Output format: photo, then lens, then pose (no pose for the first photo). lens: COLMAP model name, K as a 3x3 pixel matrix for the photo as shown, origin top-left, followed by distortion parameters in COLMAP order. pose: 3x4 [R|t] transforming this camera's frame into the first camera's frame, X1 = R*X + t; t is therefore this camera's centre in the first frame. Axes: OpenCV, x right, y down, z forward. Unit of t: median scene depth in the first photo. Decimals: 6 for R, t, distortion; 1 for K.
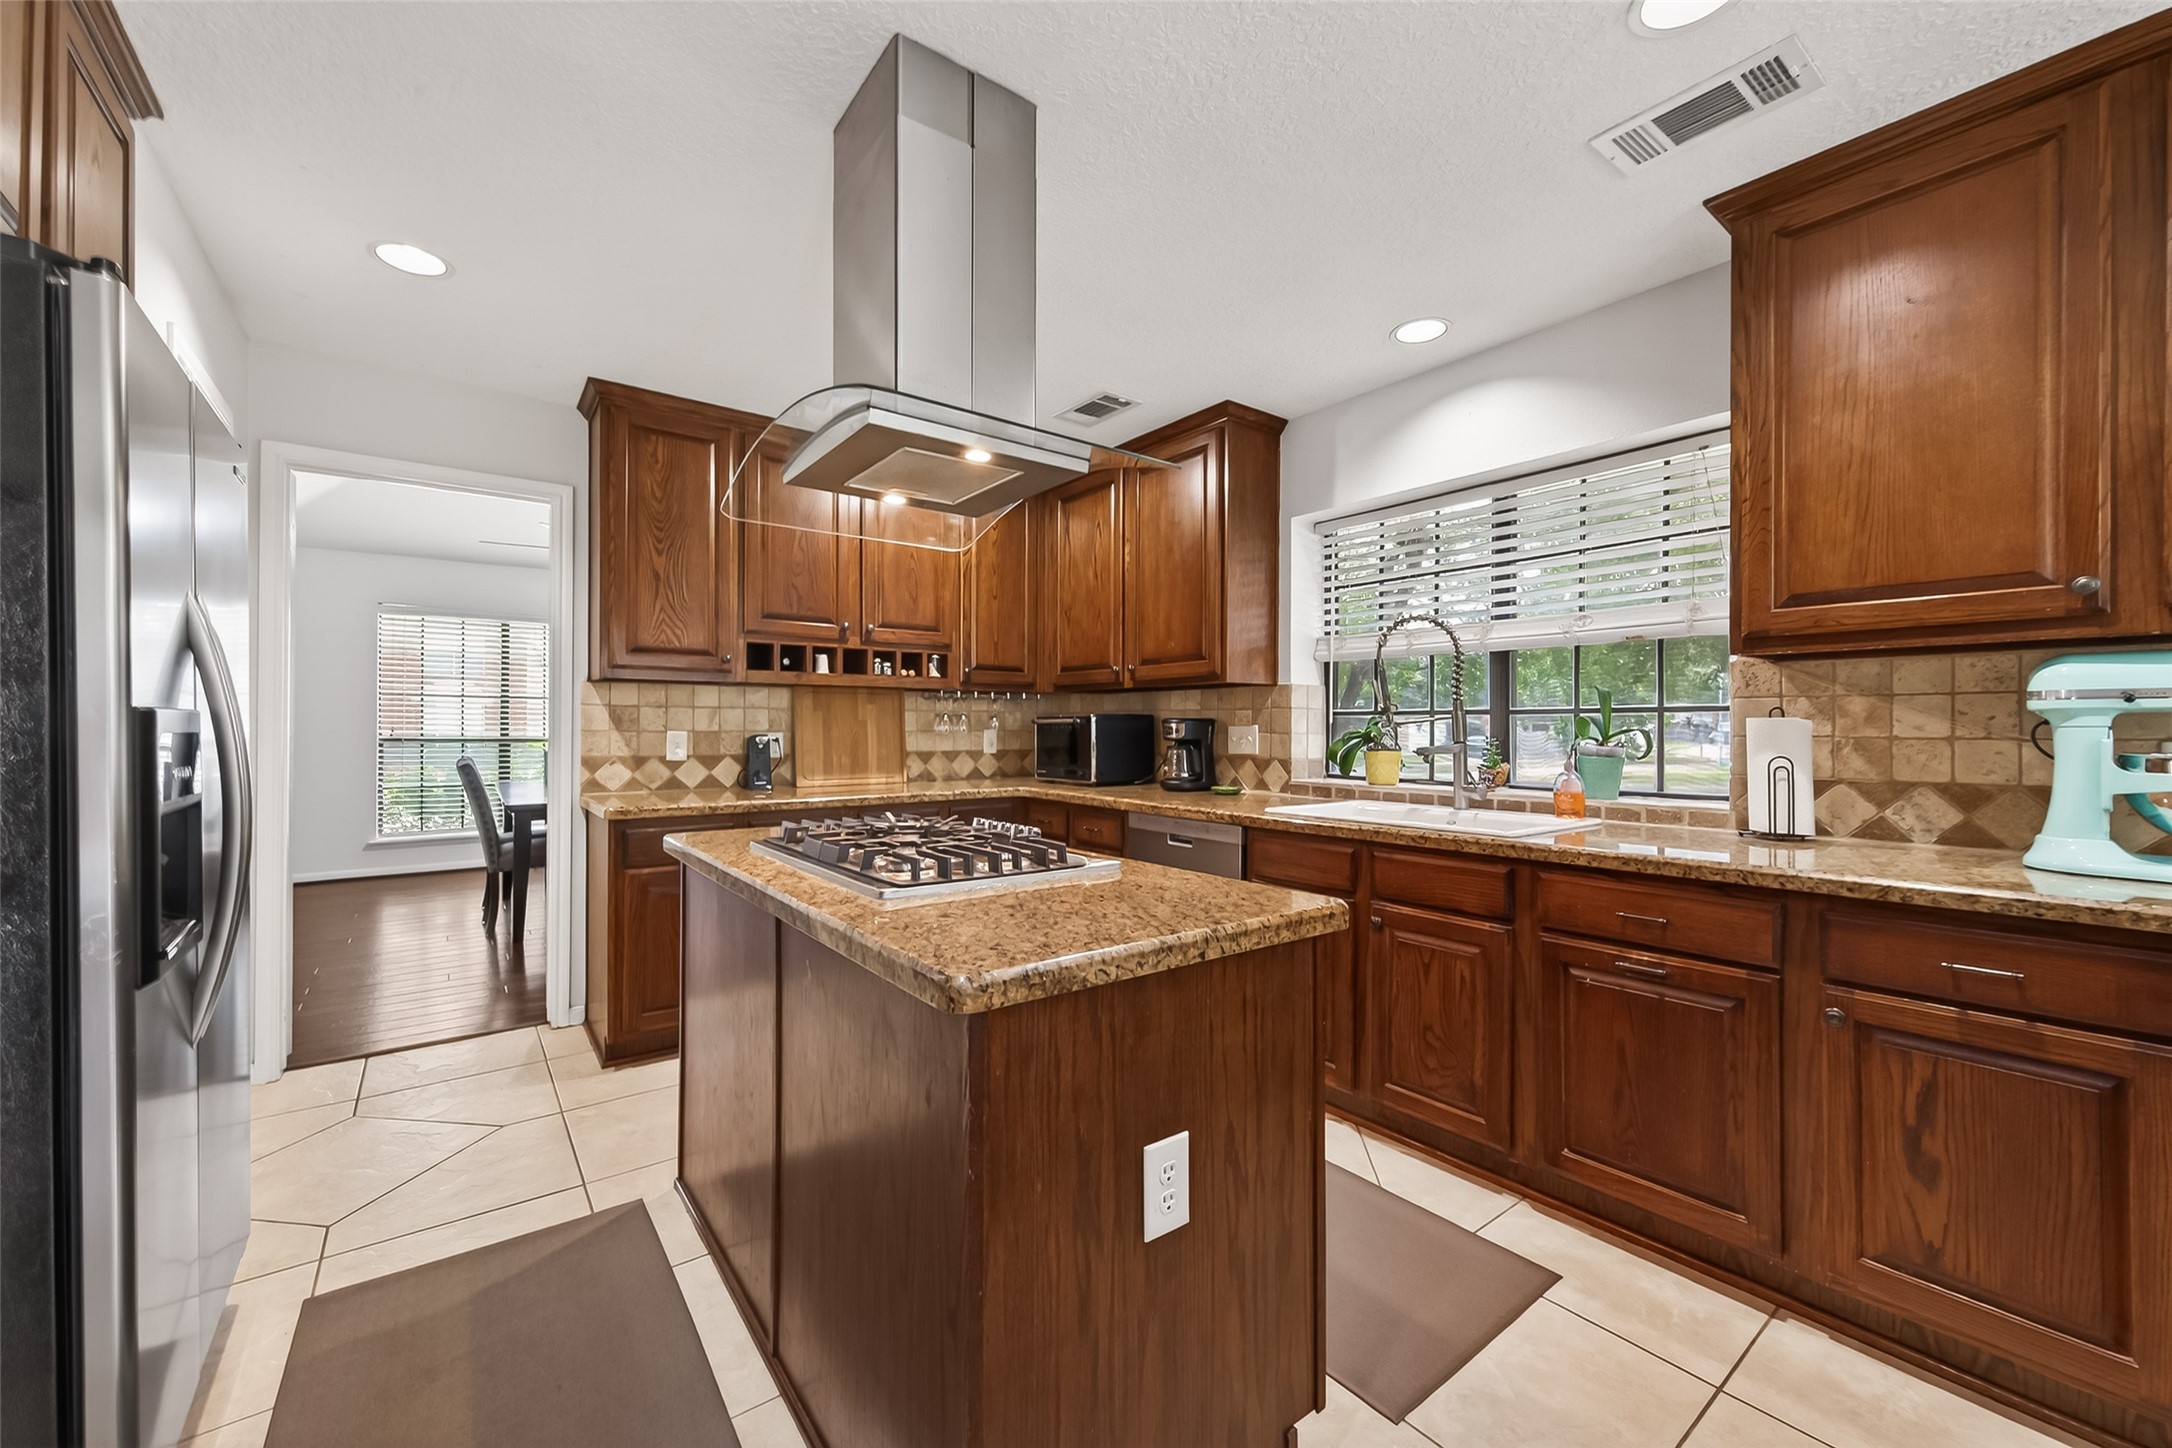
lens RADIAL K [[855.0, 0, 1090.3], [0, 855.0, 722.1], [0, 0, 1]] dist [0.002887, -0.000489]
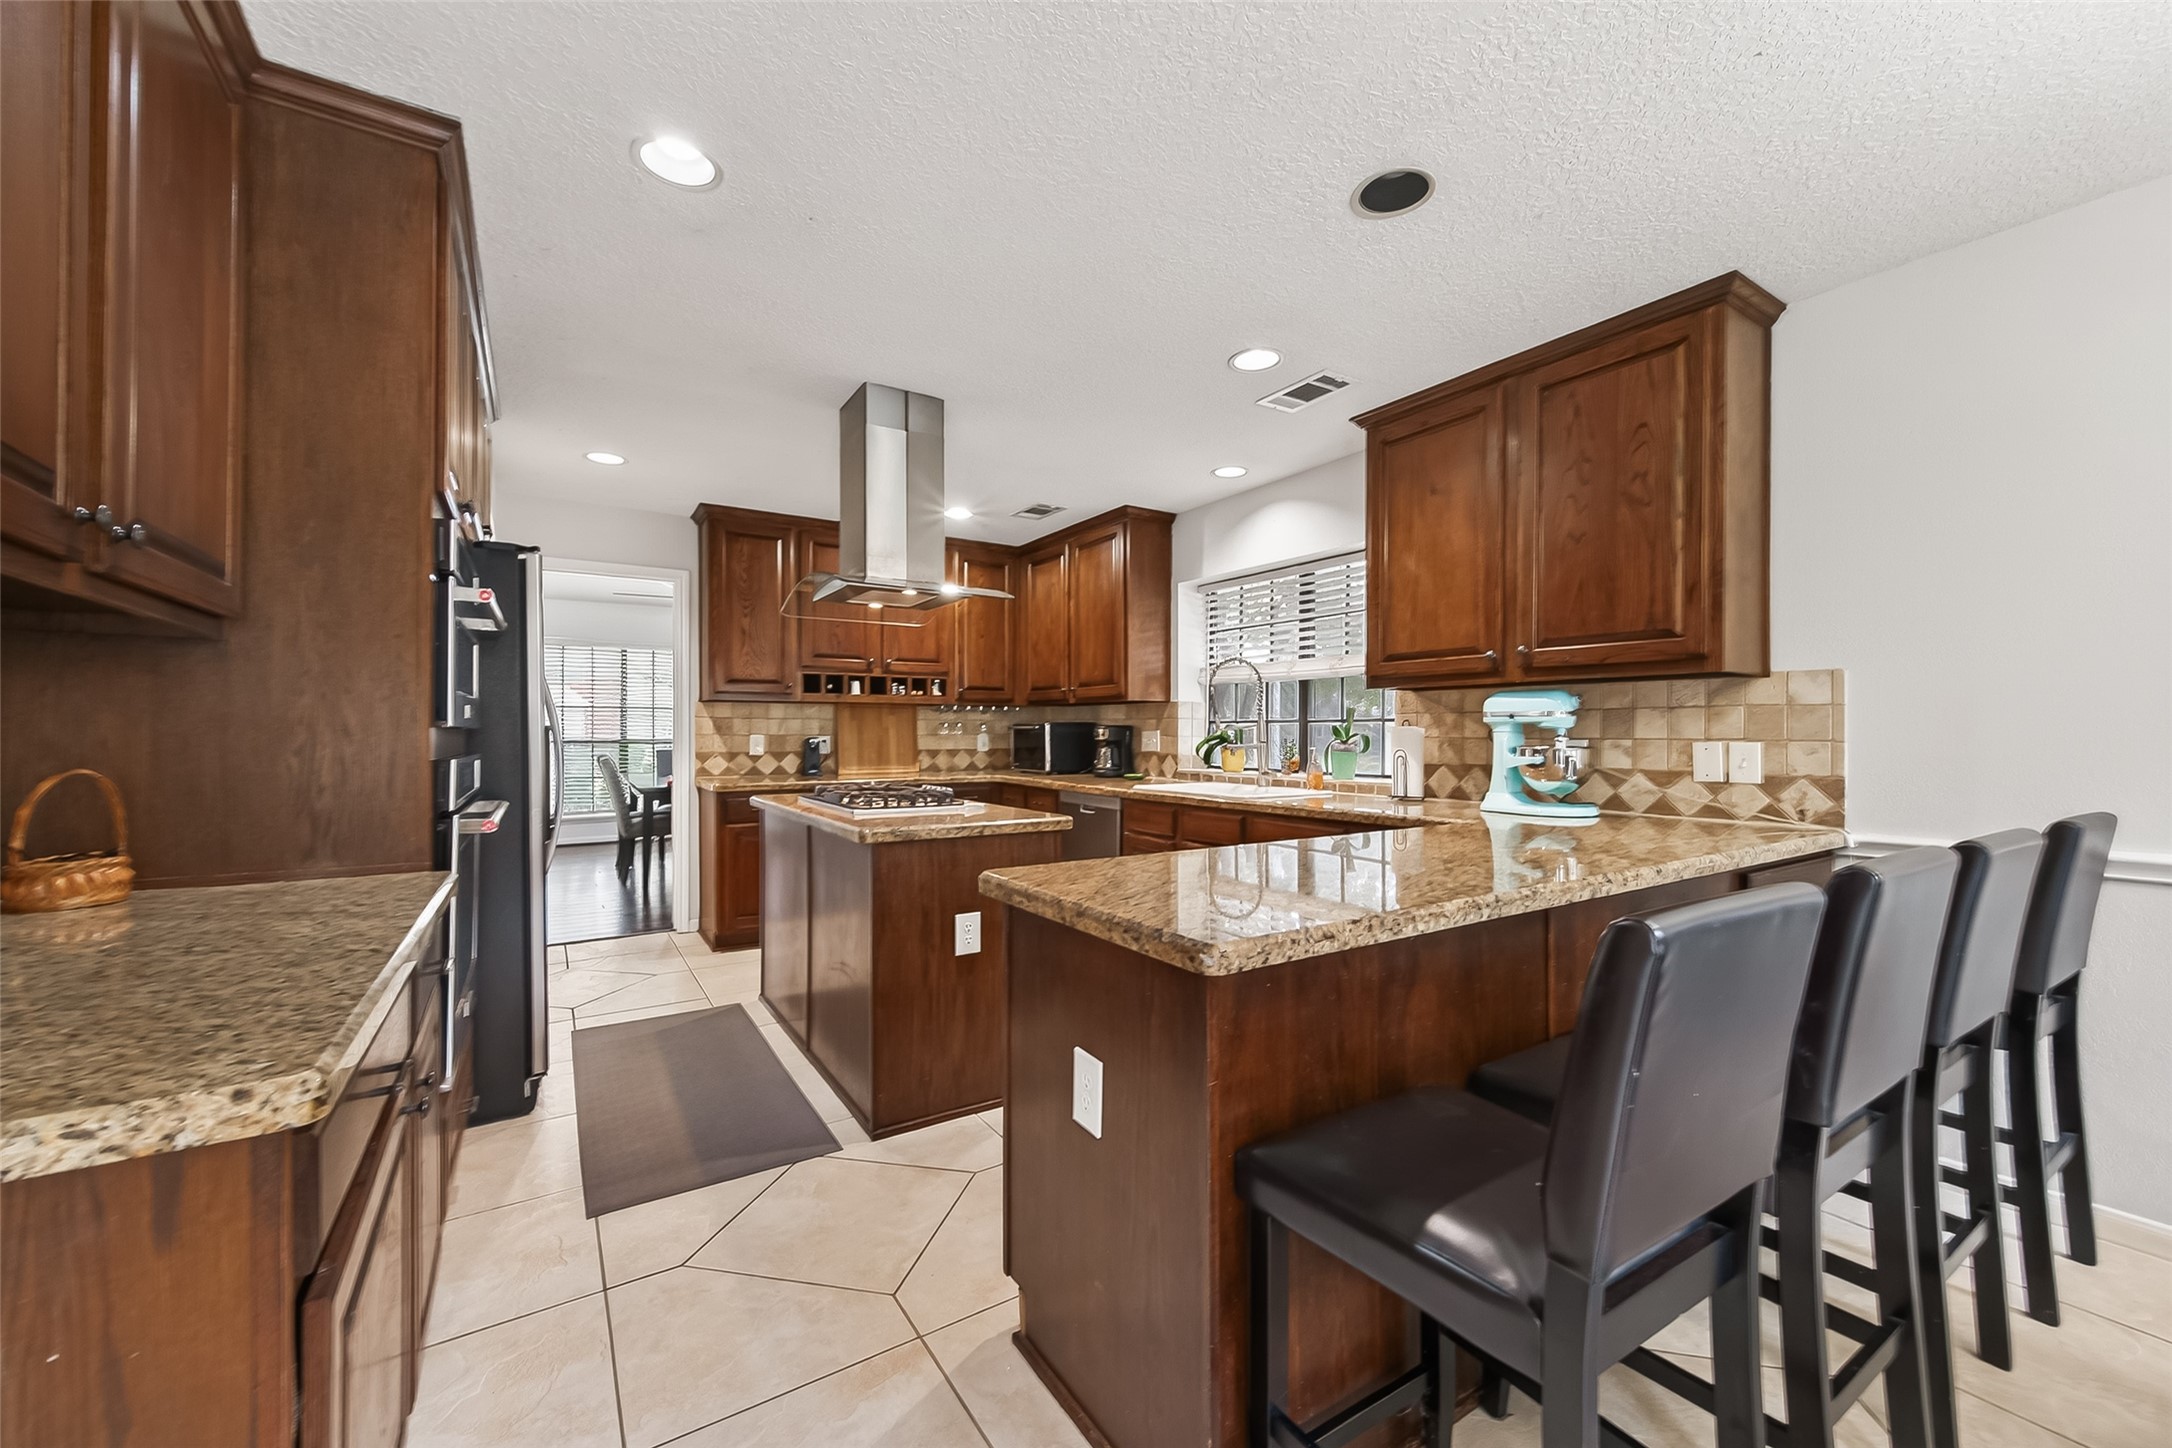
lens RADIAL K [[855.0, 0, 1090.5], [0, 855.0, 729.0], [0, 0, 1]] dist [0.002887, -0.000489]
pose [[0.997153, -0.001874, -0.075386, 0.198049], [0.002190, 0.999989, 0.004099, -0.004570], [0.075378, -0.004252, 0.997146, -0.420637]]
